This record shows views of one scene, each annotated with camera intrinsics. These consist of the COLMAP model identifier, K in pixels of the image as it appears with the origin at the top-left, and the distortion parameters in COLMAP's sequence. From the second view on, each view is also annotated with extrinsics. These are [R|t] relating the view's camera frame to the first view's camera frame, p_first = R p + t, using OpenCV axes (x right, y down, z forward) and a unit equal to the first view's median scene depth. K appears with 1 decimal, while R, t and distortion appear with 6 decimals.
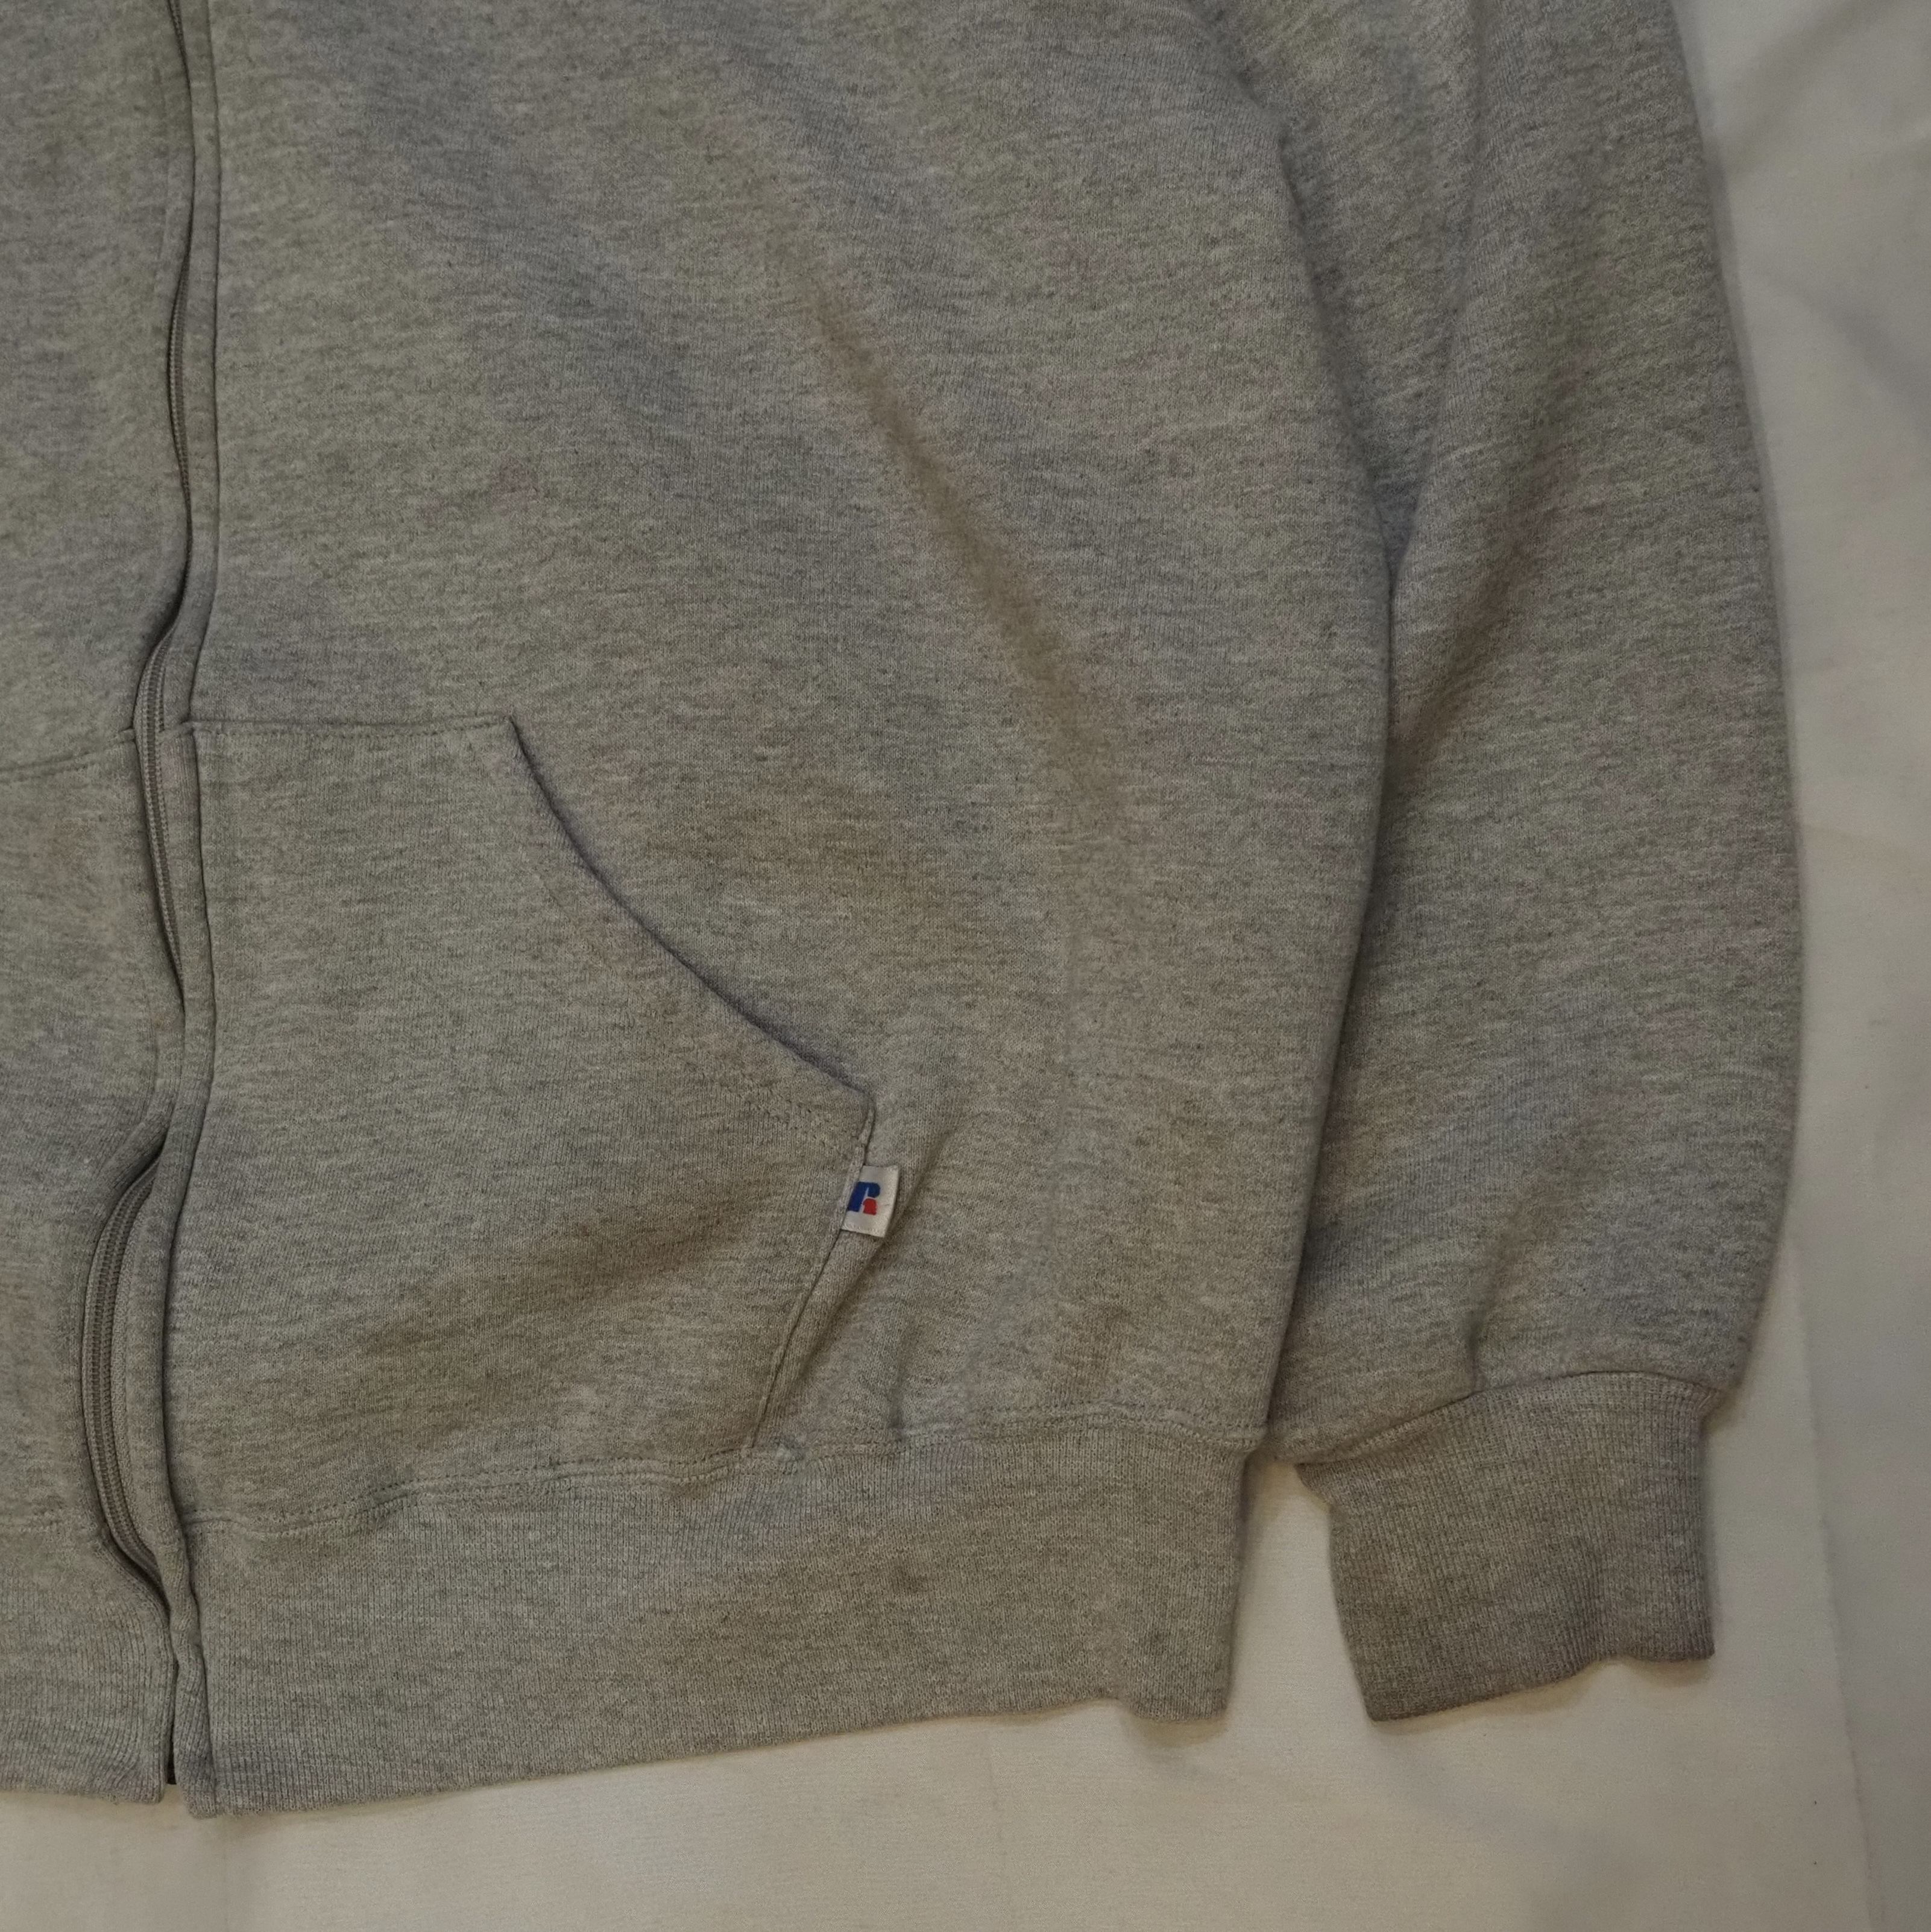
lens RADIAL K [[2631.1, 0, 928.2], [0, 2631.1, 1148.0], [0, 0, 1]] dist [-0.058031, 0.038905]
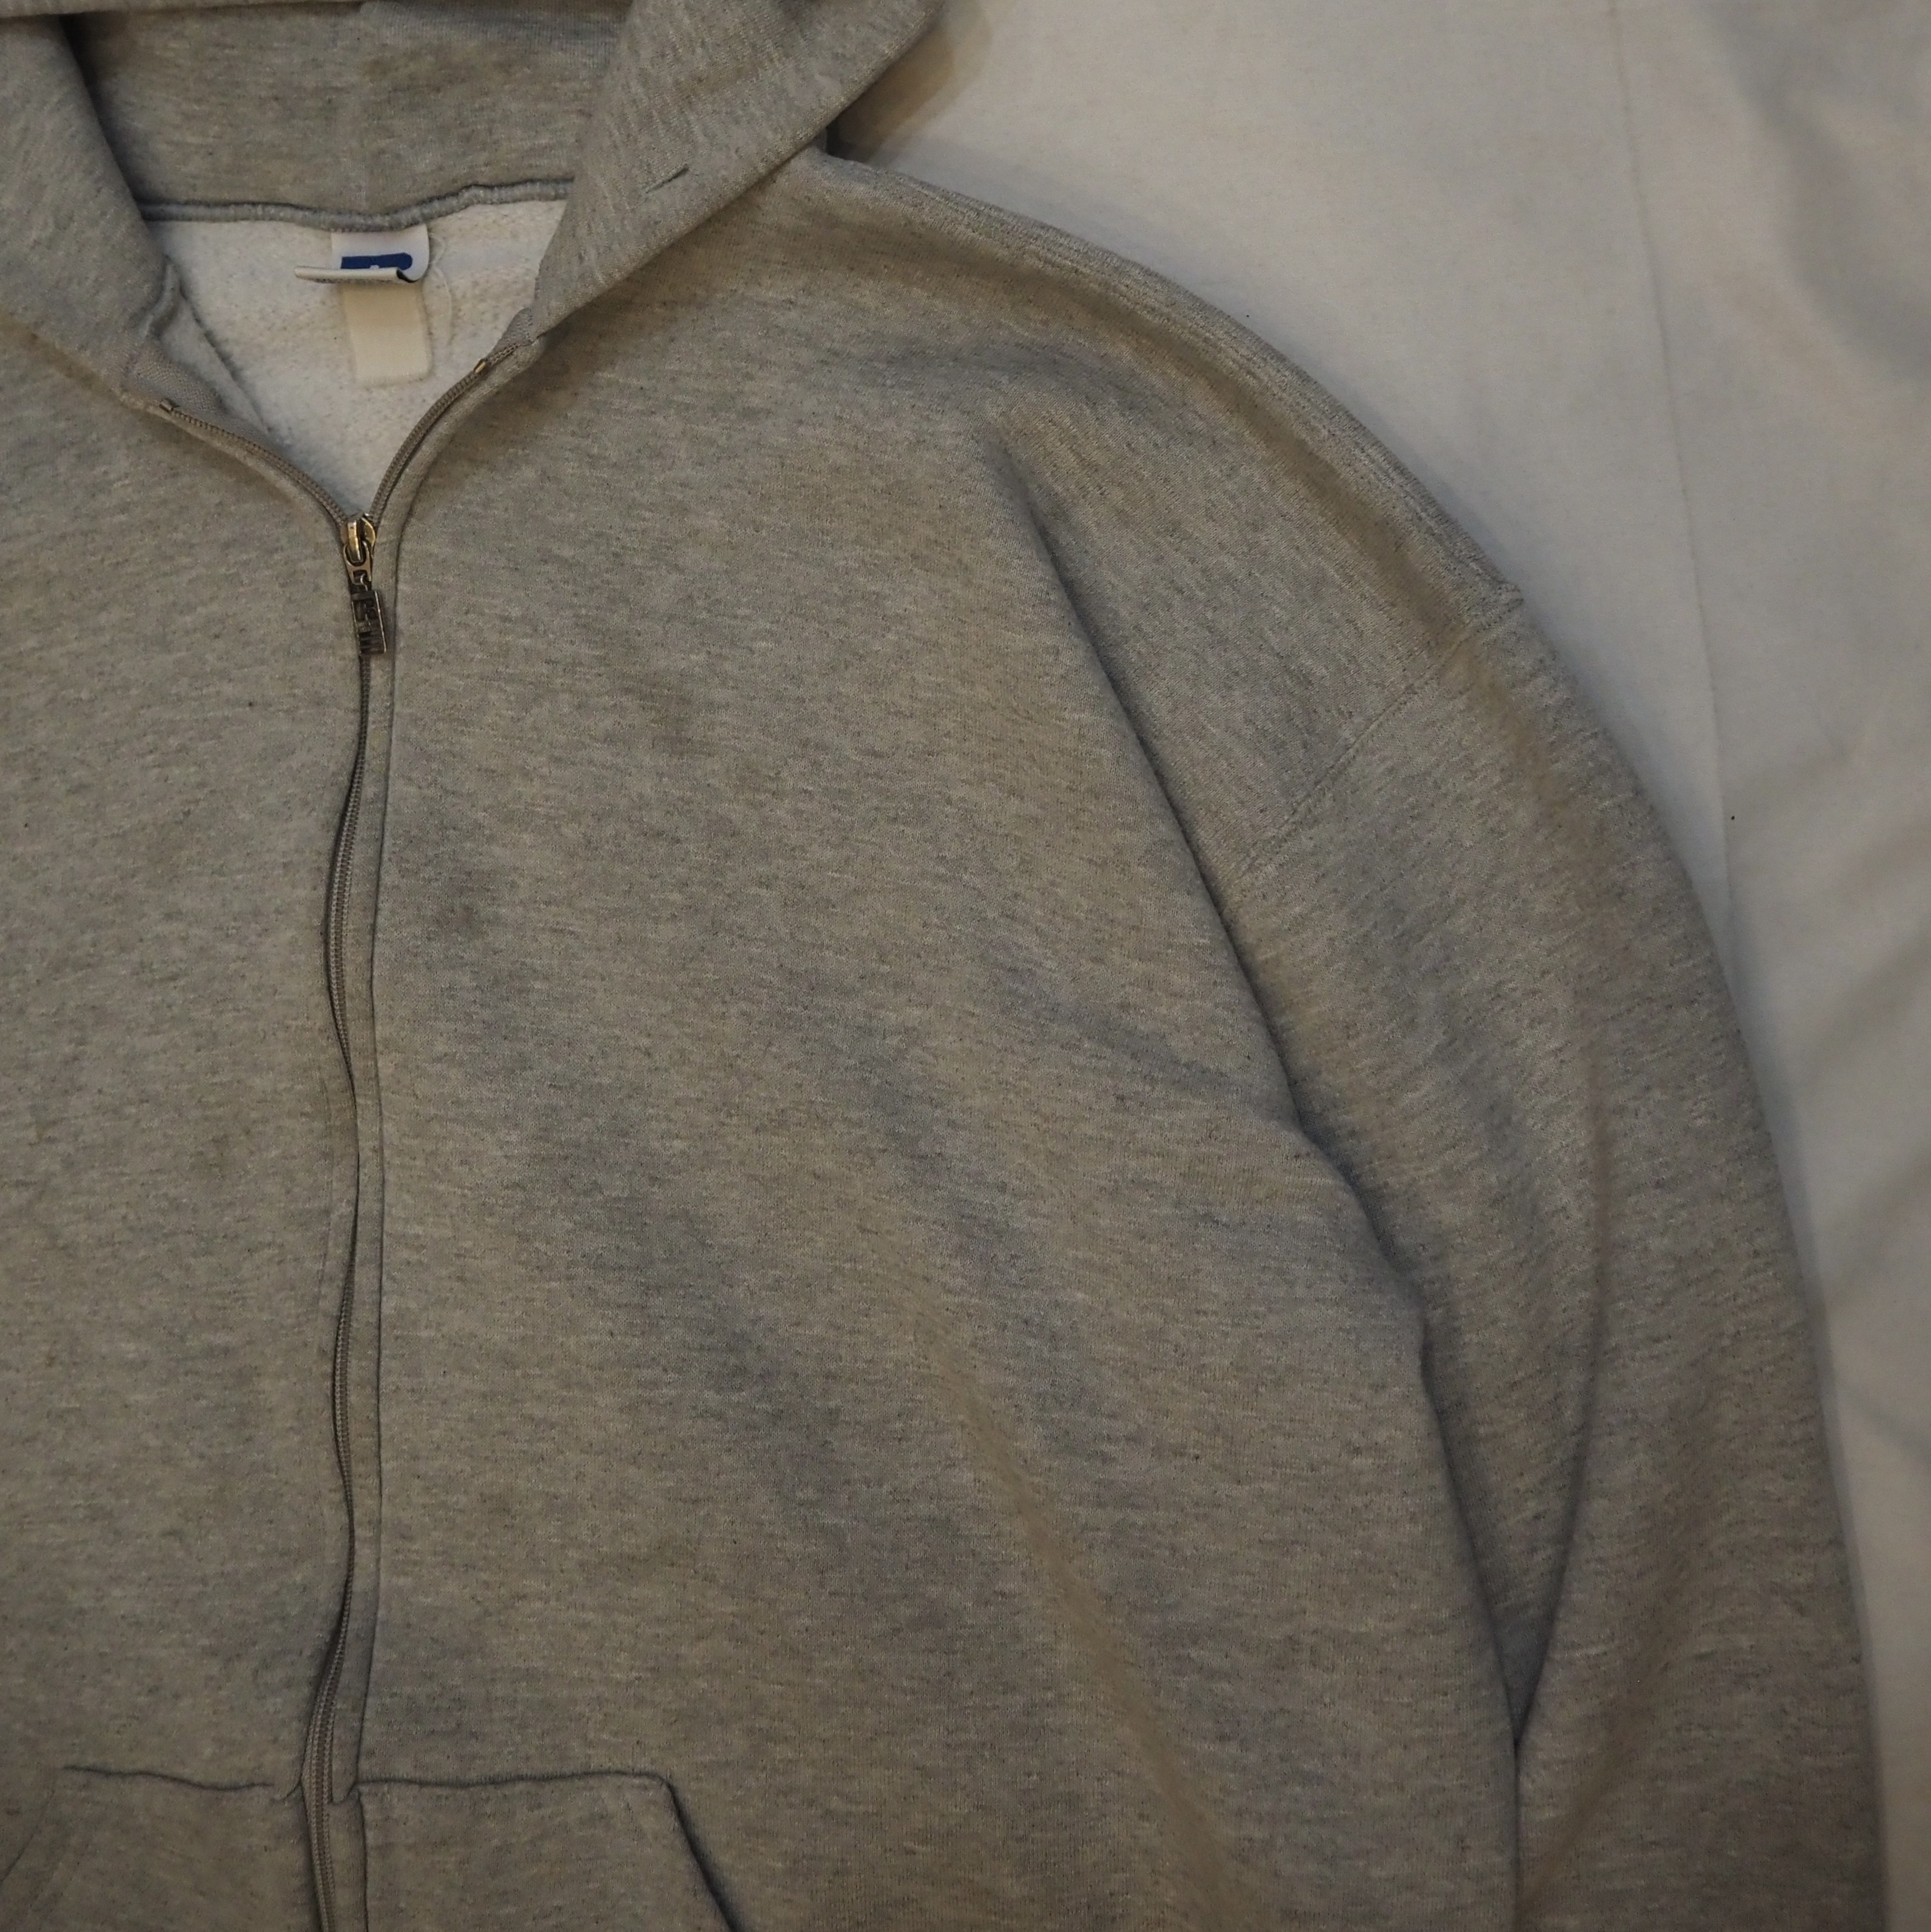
lens RADIAL K [[2449.8, 0, 972.7], [0, 2449.8, 536.2], [0, 0, 1]] dist [-0.048199, 0.022016]
pose [[0.999233, 0.013487, 0.036773, -0.079862], [-0.011715, 0.998780, -0.047973, -0.615953], [-0.037375, 0.047506, 0.998171, 0.008480]]
